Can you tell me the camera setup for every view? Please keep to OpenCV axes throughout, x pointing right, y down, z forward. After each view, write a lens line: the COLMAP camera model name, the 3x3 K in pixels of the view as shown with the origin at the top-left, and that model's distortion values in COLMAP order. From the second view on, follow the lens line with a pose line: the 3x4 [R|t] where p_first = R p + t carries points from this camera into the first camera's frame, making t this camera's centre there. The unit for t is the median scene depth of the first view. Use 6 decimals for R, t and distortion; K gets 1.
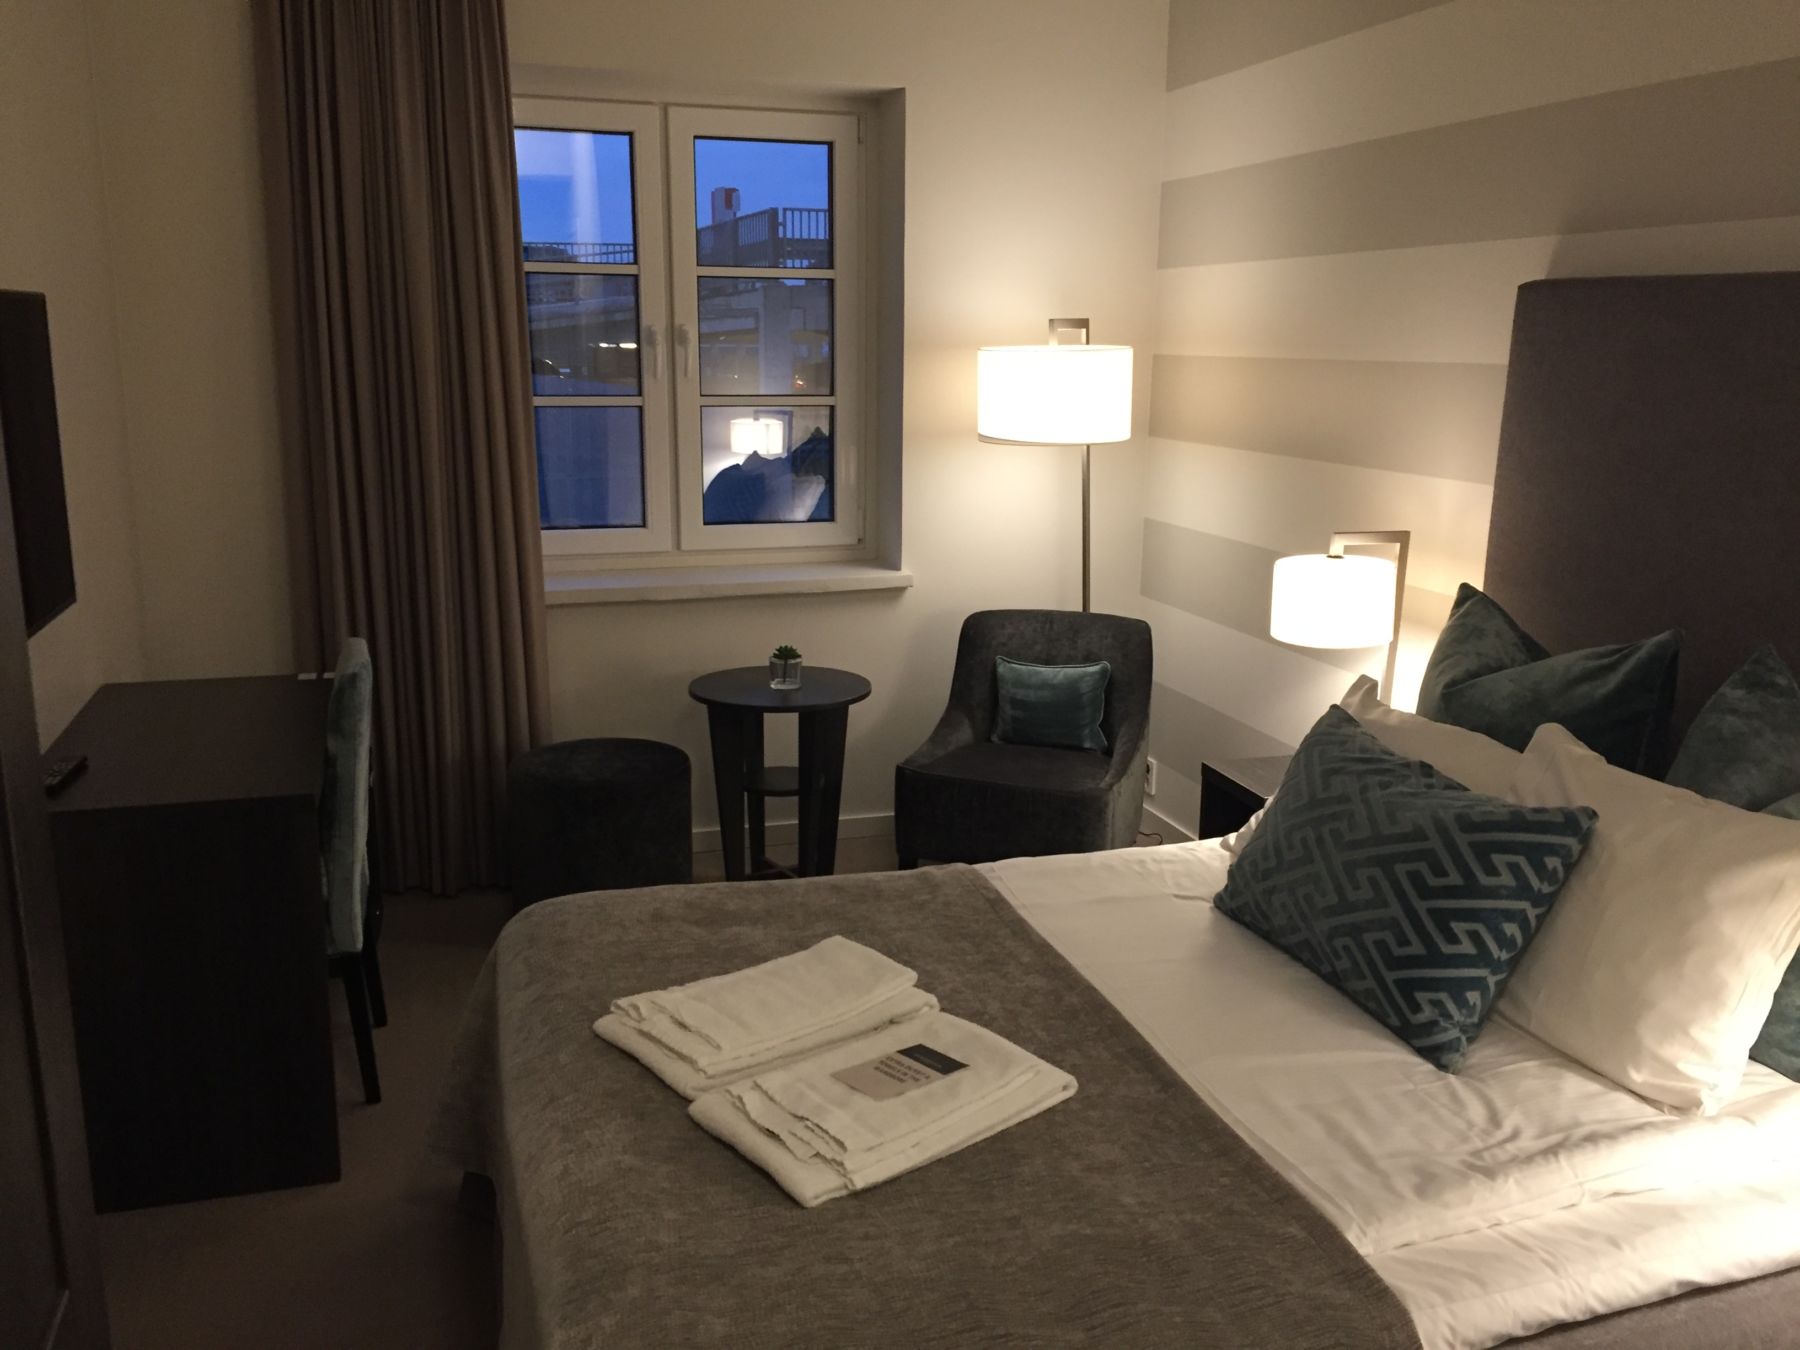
lens RADIAL K [[1540.5, 0, 895.8], [0, 1540.5, 675.4], [0, 0, 1]] dist [0.013692, 0.004984]
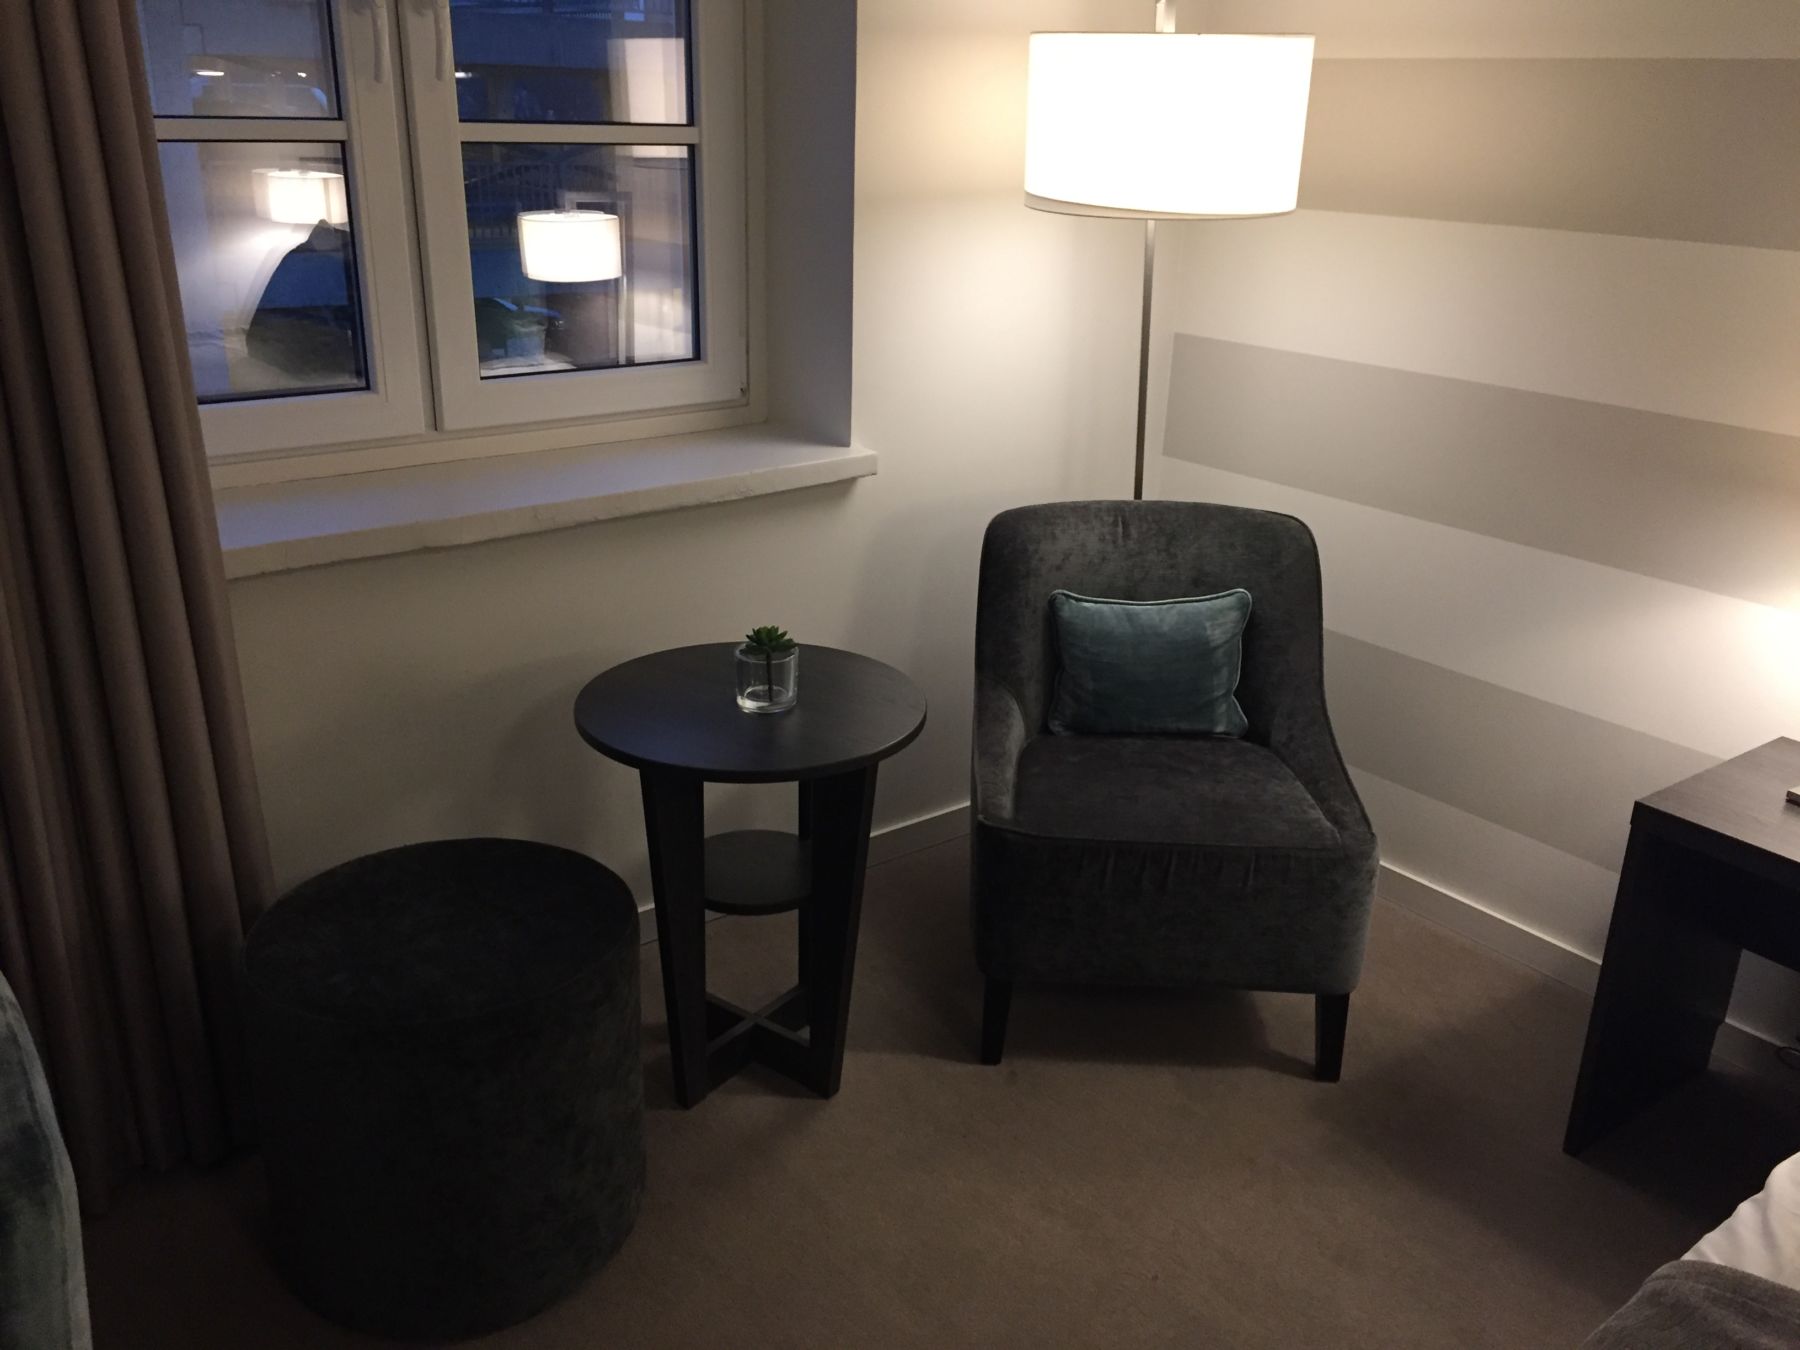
lens RADIAL K [[1540.5, 0, 907.7], [0, 1540.5, 673.5], [0, 0, 1]] dist [0.013692, 0.004984]
pose [[0.929181, -0.111778, 0.352319, -0.197234], [0.058530, 0.985647, 0.158346, -0.077743], [-0.364962, -0.126511, 0.922387, 0.474760]]
